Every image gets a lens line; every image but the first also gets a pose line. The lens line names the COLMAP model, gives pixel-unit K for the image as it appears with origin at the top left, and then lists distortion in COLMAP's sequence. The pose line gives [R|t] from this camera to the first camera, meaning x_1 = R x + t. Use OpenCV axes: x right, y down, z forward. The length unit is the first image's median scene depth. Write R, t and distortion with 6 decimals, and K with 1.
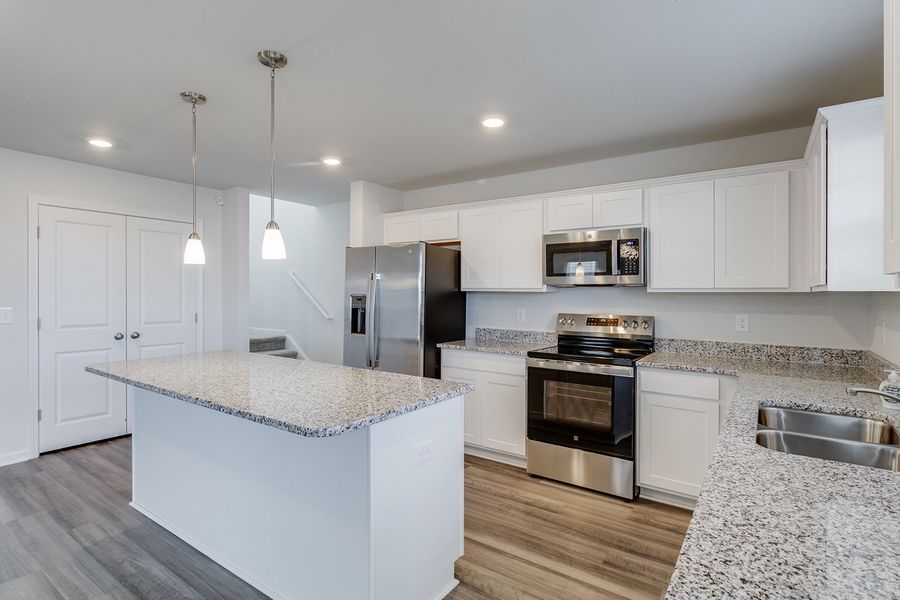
lens RADIAL K [[454.3, 0, 454.2], [0, 454.3, 294.4], [0, 0, 1]] dist [0.000786, -0.000374]
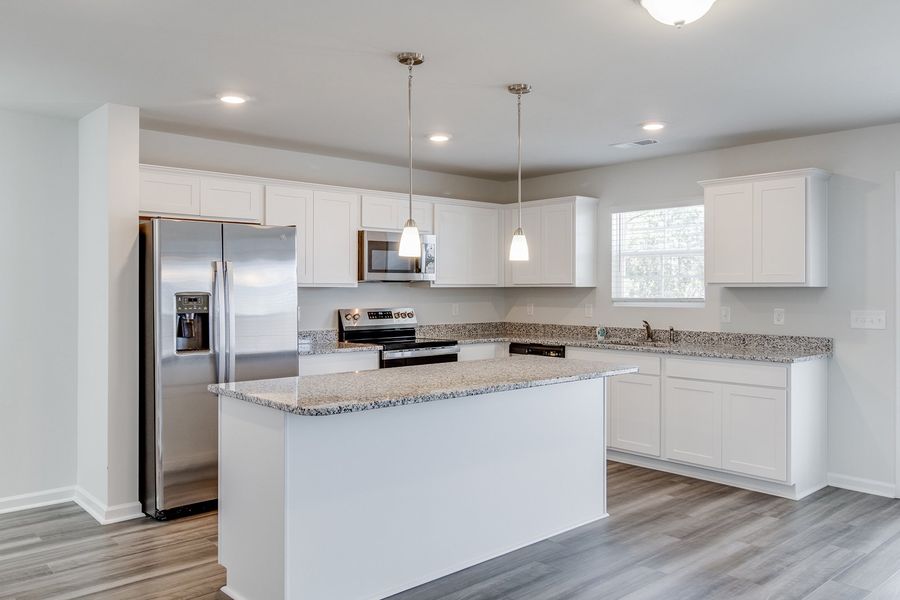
lens RADIAL K [[710.7, 0, 458.4], [0, 710.7, 291.3], [0, 0, 1]] dist [0.004062, 0.009925]
pose [[0.222572, -0.009875, 0.974866, -1.422833], [0.005536, 0.999945, 0.008865, -0.011151], [-0.974901, 0.003423, 0.222615, 0.487016]]
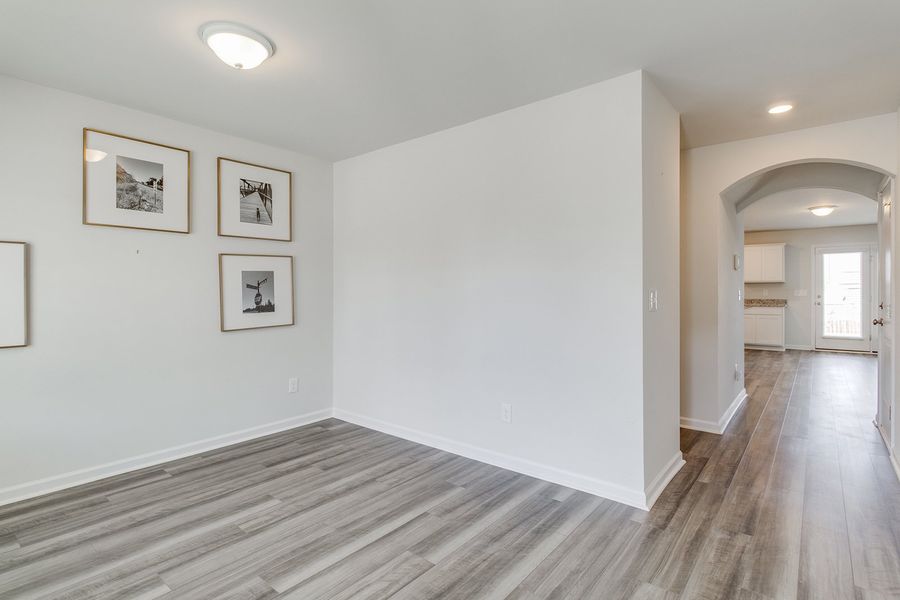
lens RADIAL K [[415.0, 0, 479.9], [0, 415.0, 286.7], [0, 0, 1]] dist [-0.000101, 0.001845]
pose [[0.092056, -0.012991, 0.995669, -2.596442], [0.013302, 0.999842, 0.011815, -0.031863], [-0.995665, 0.012156, 0.092215, 1.758529]]
